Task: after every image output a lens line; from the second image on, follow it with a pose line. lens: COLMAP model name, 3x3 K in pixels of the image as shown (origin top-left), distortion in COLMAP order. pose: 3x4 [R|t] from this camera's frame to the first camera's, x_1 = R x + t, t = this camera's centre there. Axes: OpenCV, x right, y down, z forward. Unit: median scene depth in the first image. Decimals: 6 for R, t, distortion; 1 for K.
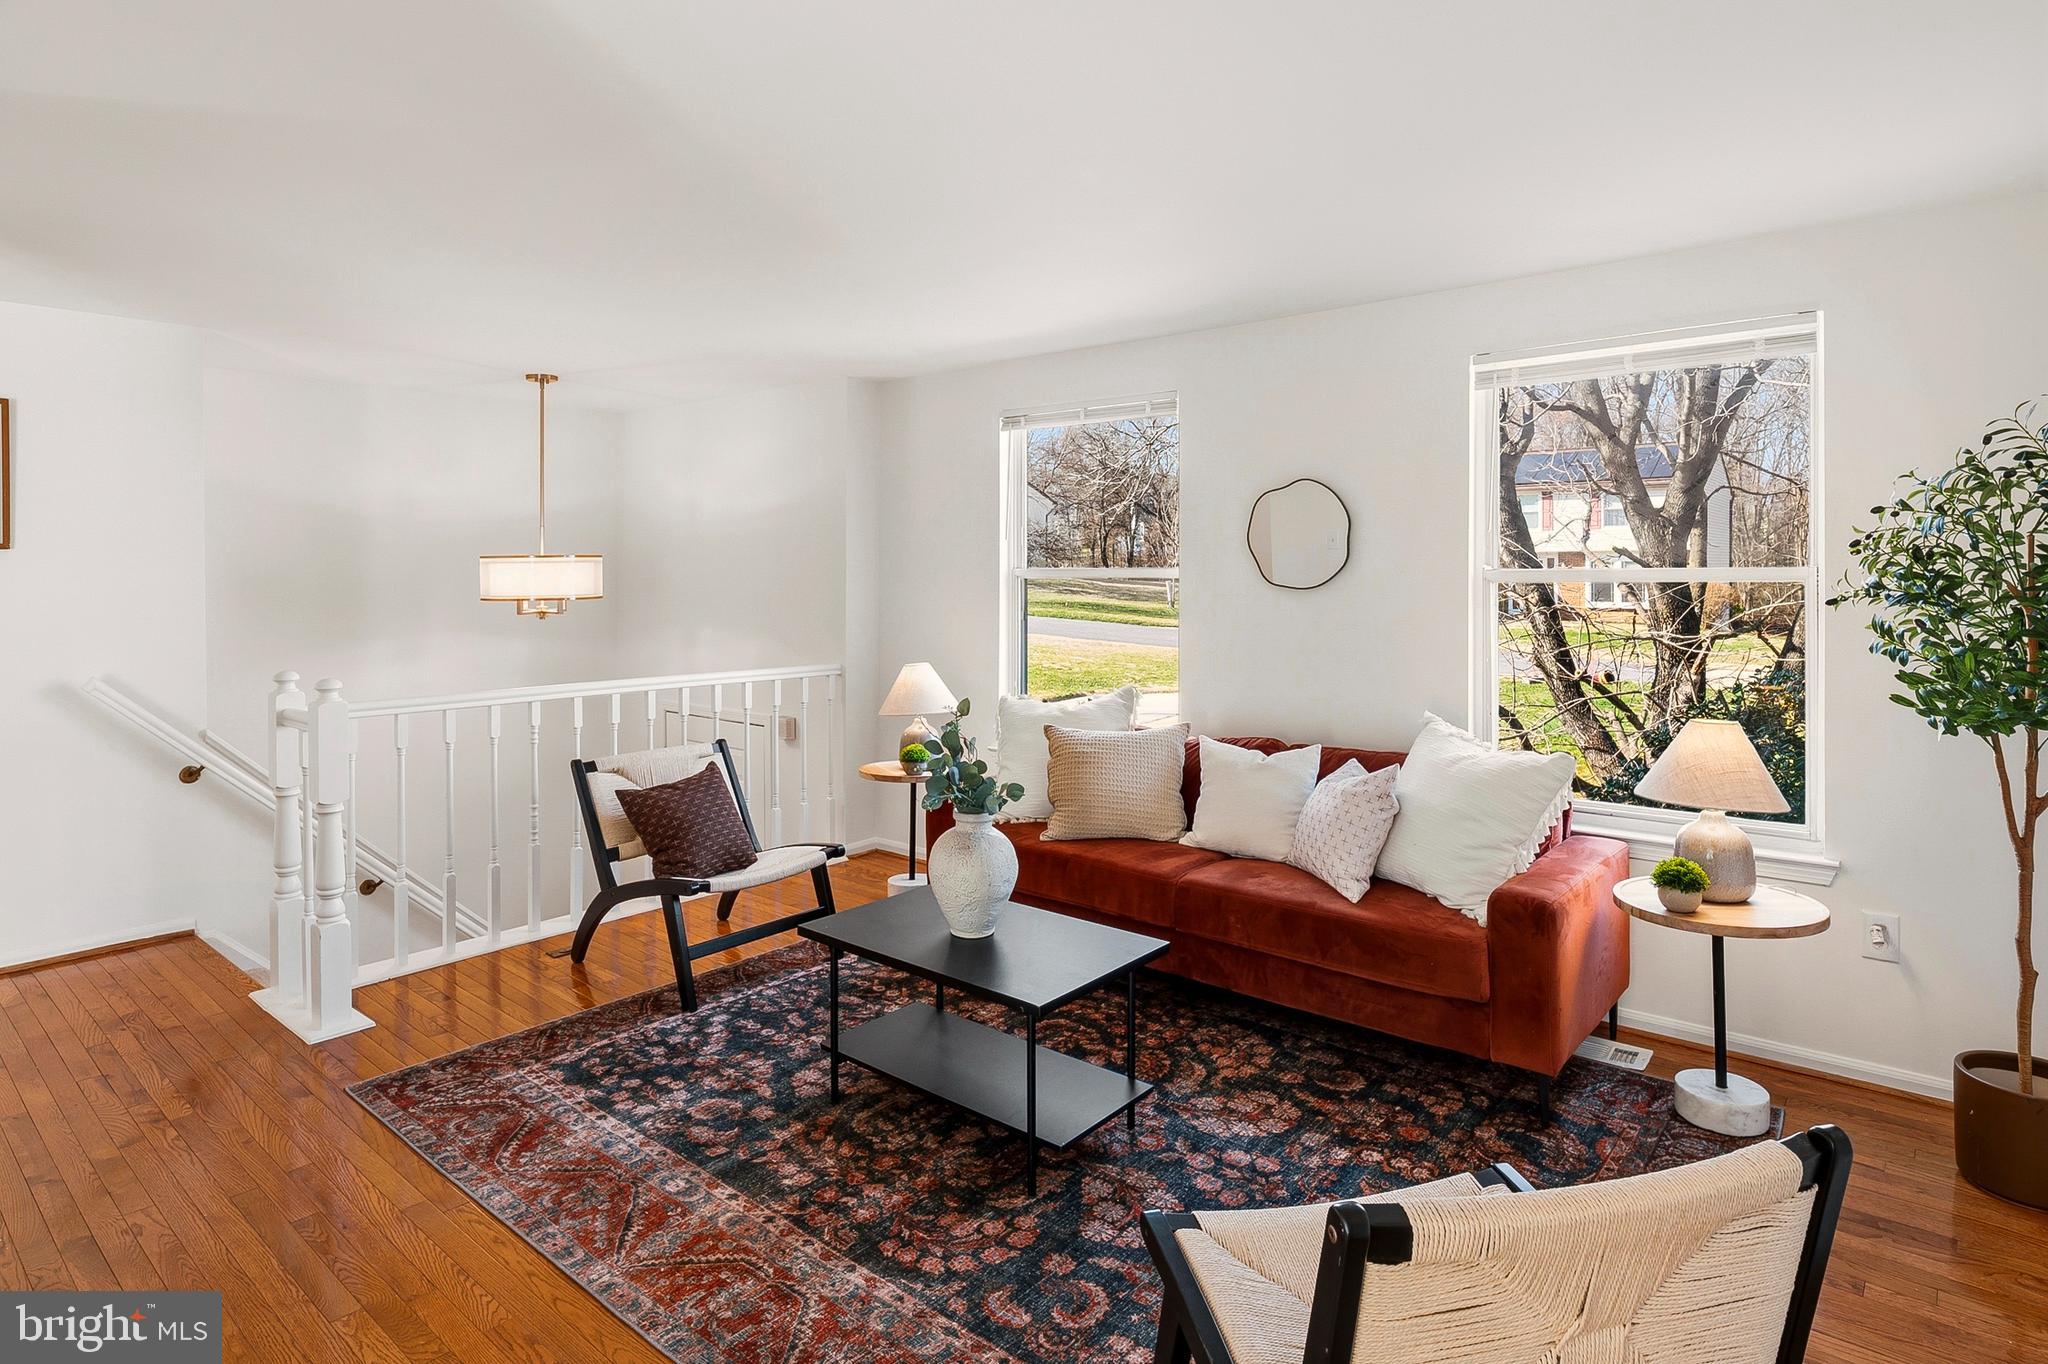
lens RADIAL K [[1115.0, 0, 1014.2], [0, 1115.0, 579.2], [0, 0, 1]] dist [0.002547, -0.006172]
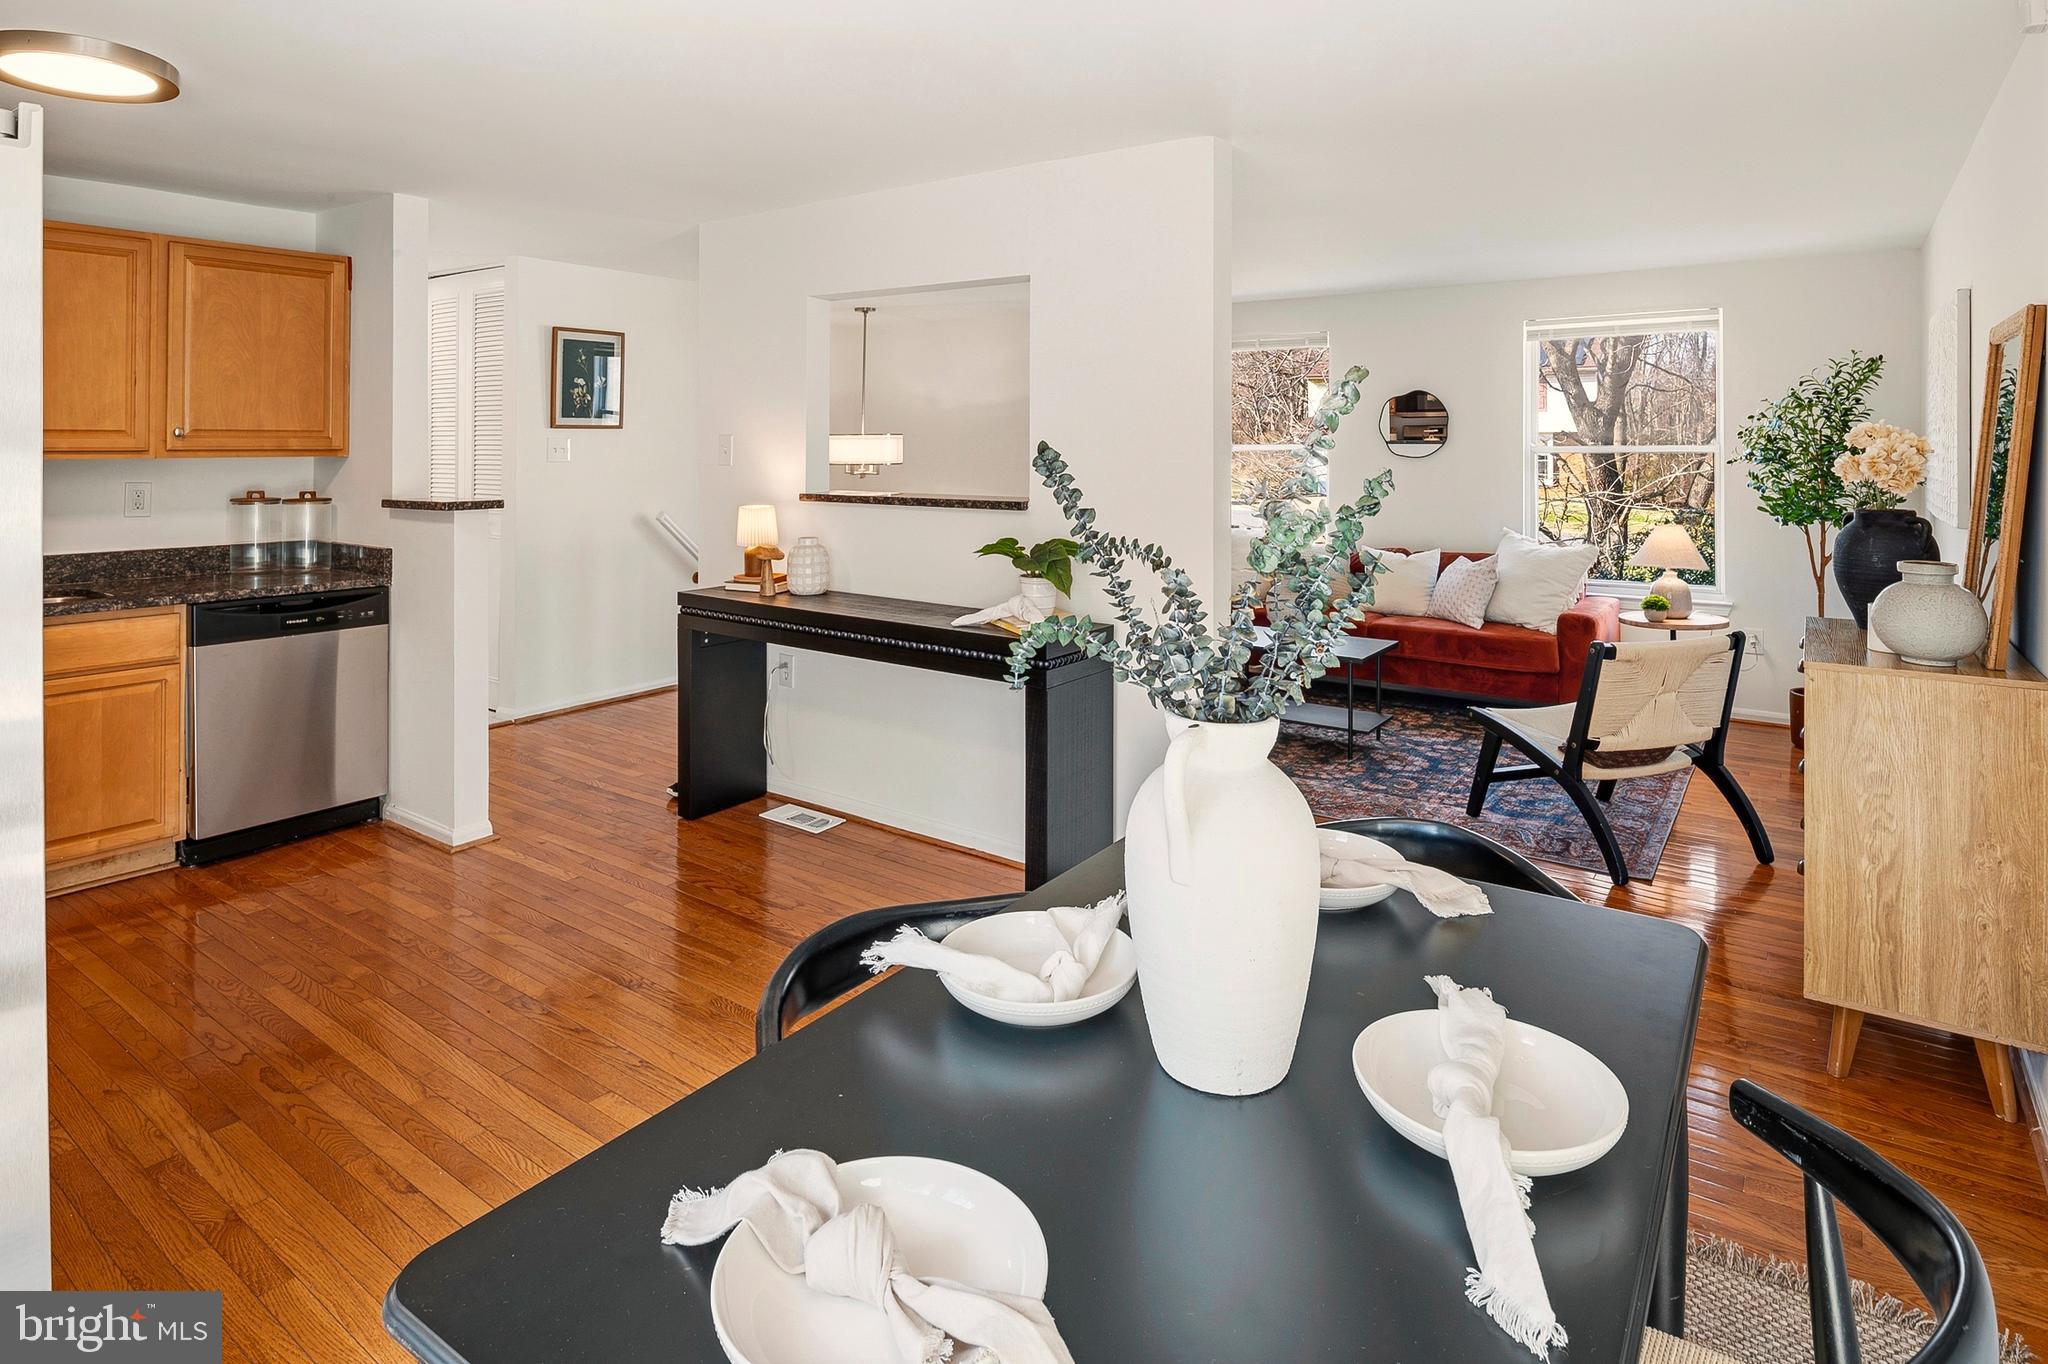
lens RADIAL K [[1115.0, 0, 1014.6], [0, 1115.0, 443.8], [0, 0, 1]] dist [0.002547, -0.006172]
pose [[0.996986, 0.004384, 0.077463, -0.676296], [-0.003474, 0.999924, -0.011868, 0.014683], [-0.077509, 0.011563, 0.996925, -0.864929]]
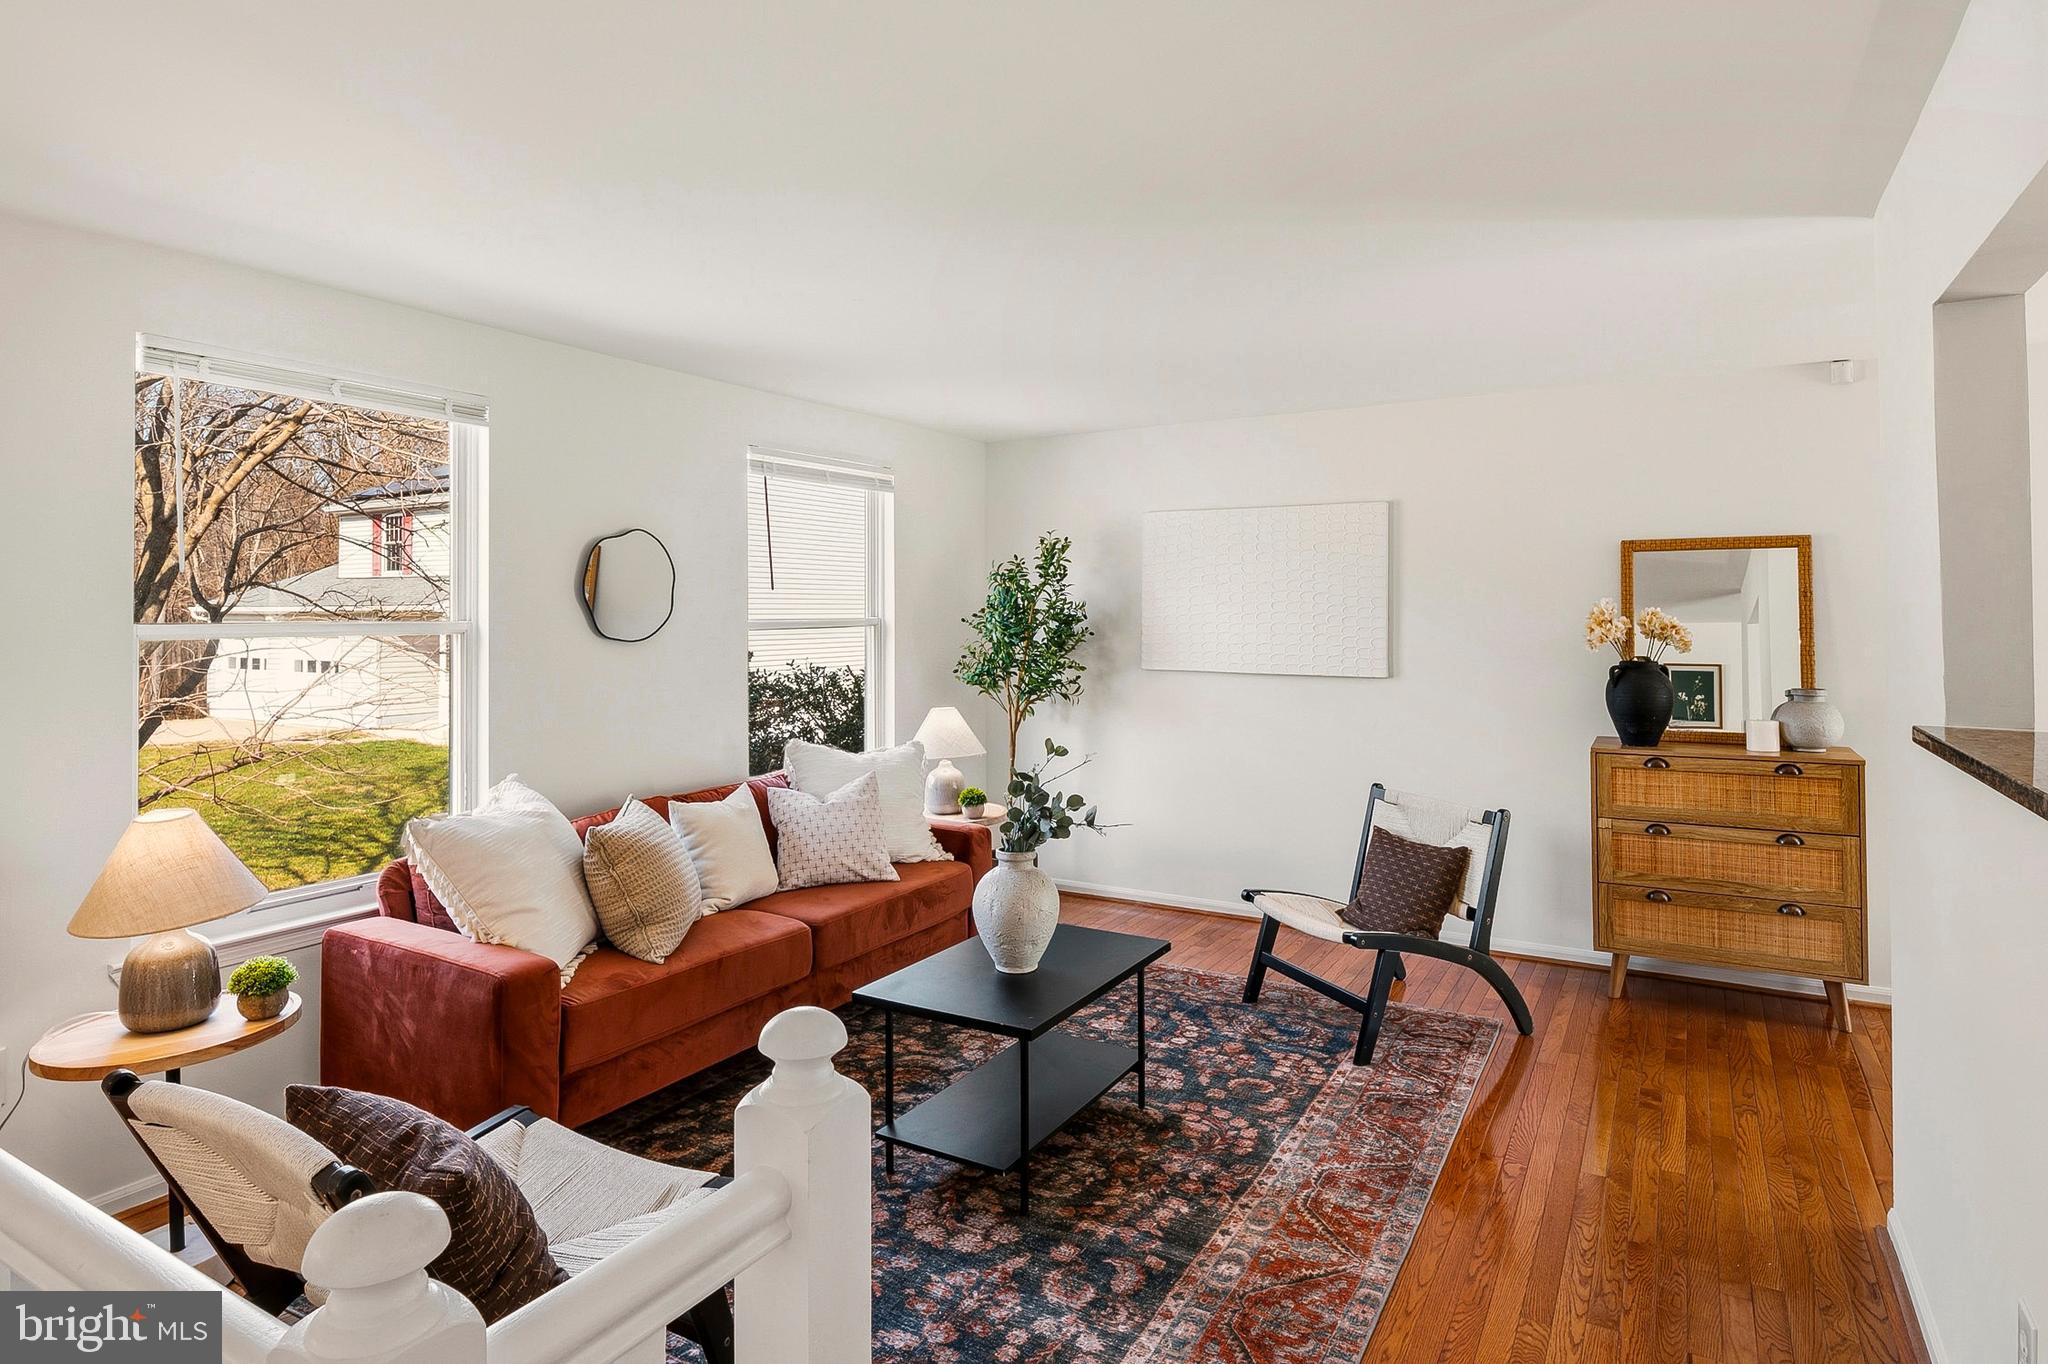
lens RADIAL K [[1115.0, 0, 1023.5], [0, 1115.0, 616.3], [0, 0, 1]] dist [0.002547, -0.006172]
pose [[-0.170378, -0.000313, 0.985379, -1.137399], [0.016267, 0.999863, 0.003130, -0.017232], [-0.985245, 0.016562, -0.170349, 1.245835]]
